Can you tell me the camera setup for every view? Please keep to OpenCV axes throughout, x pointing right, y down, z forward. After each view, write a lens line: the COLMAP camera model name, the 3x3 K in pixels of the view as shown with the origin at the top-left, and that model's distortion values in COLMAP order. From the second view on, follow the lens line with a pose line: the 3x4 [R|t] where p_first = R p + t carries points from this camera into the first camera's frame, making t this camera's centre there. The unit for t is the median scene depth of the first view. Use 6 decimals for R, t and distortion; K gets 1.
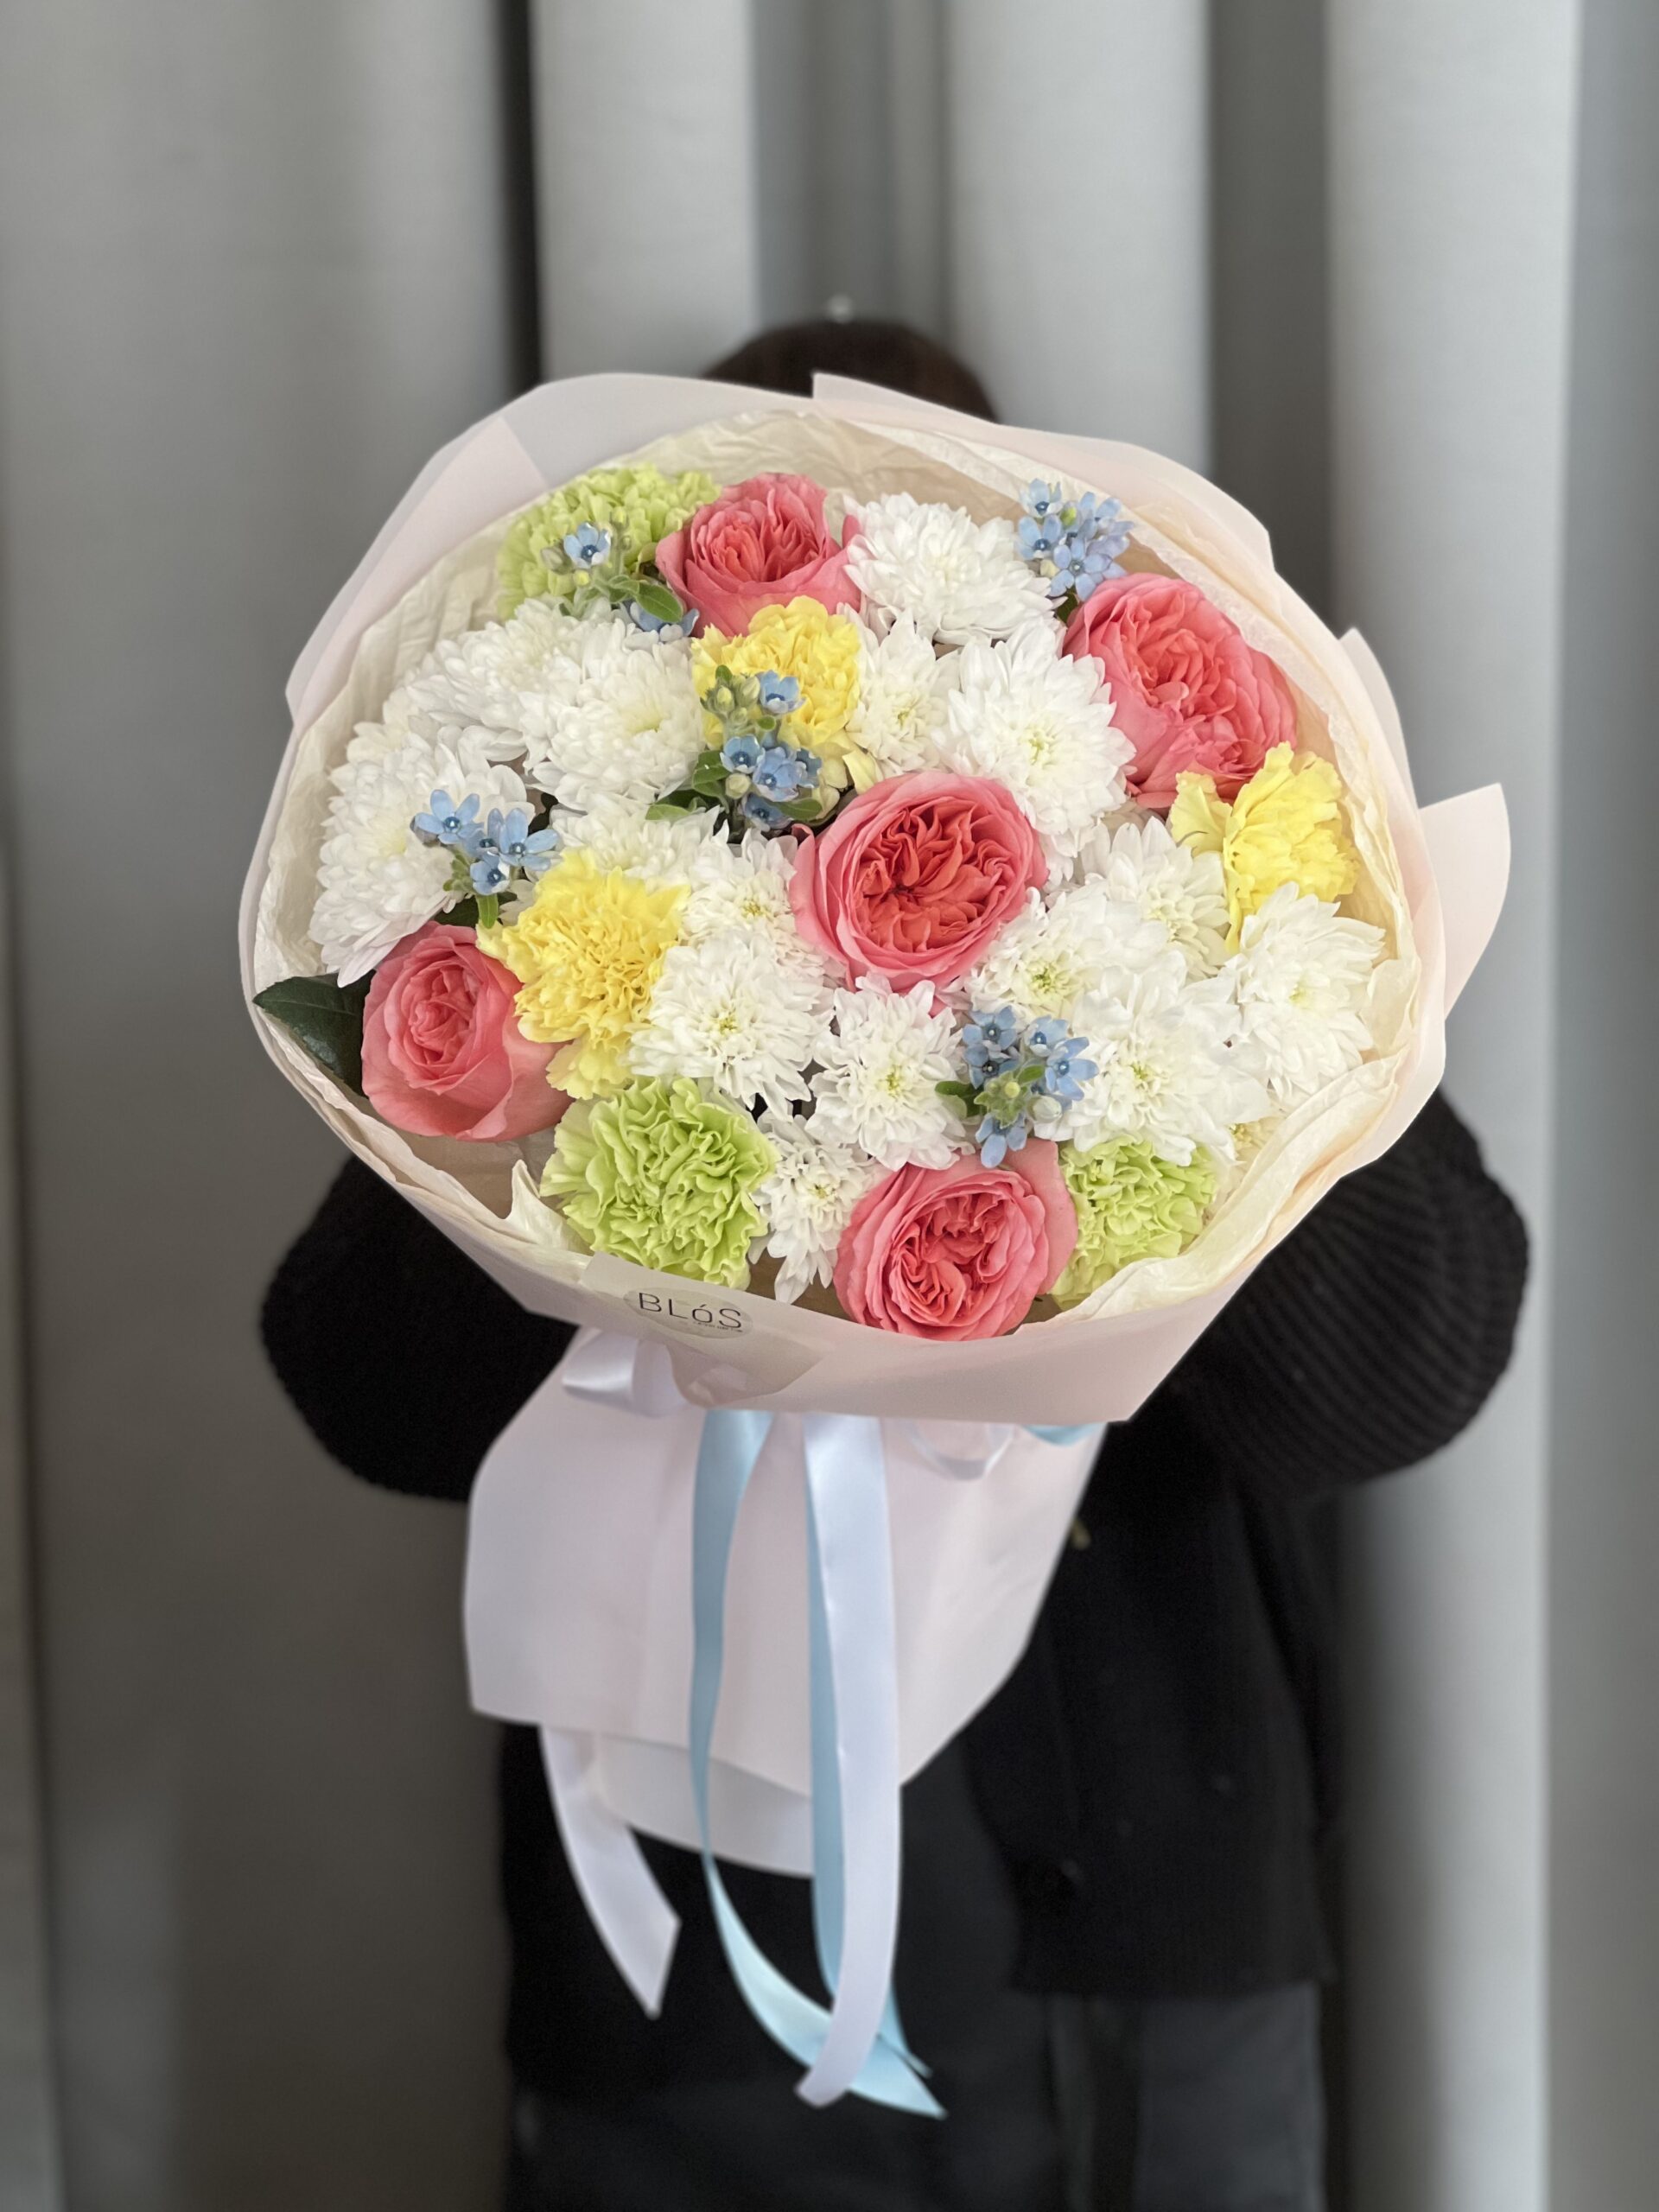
lens RADIAL K [[4944.0, 0, 854.5], [0, 4944.0, 1063.5], [0, 0, 1]] dist [-0.490438, 12.080813]
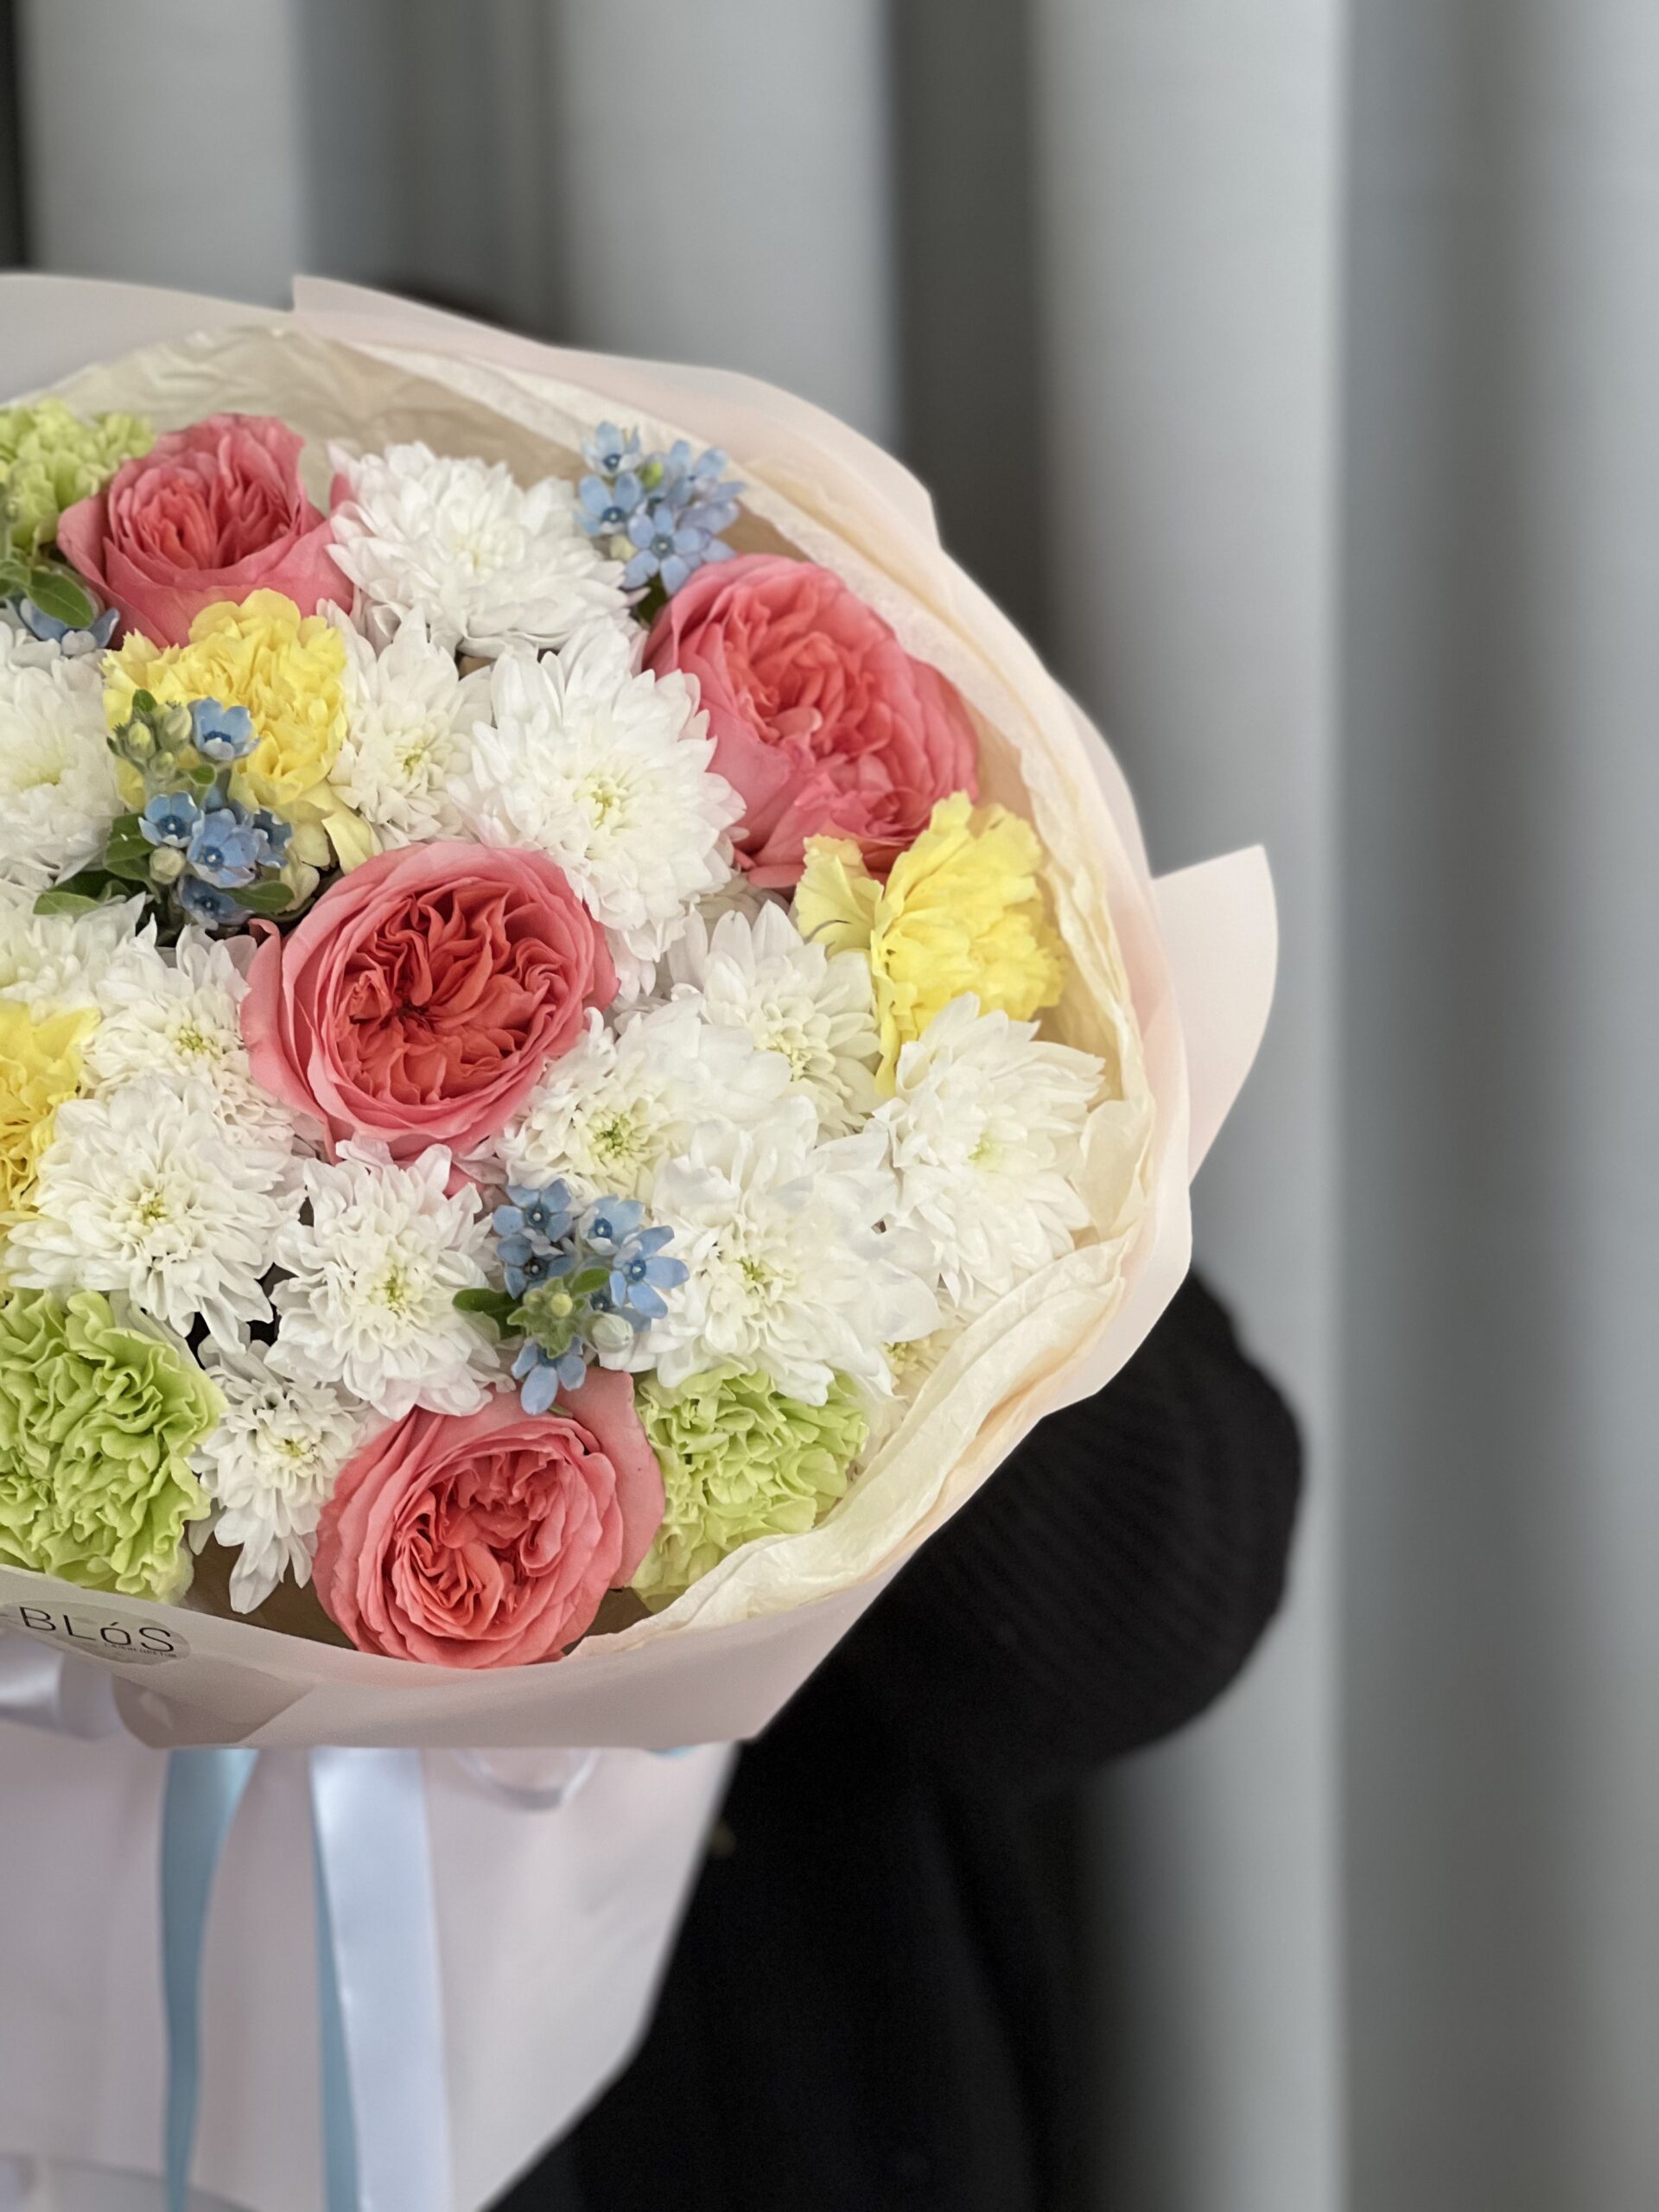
lens RADIAL K [[4944.0, 0, 854.5], [0, 4944.0, 1063.5], [0, 0, 1]] dist [-0.490438, 12.080813]
pose [[0.998791, -0.010544, 0.048021, 0.038985], [0.010709, 0.999938, -0.003174, -0.024938], [-0.047985, 0.003685, 0.998841, 0.303747]]
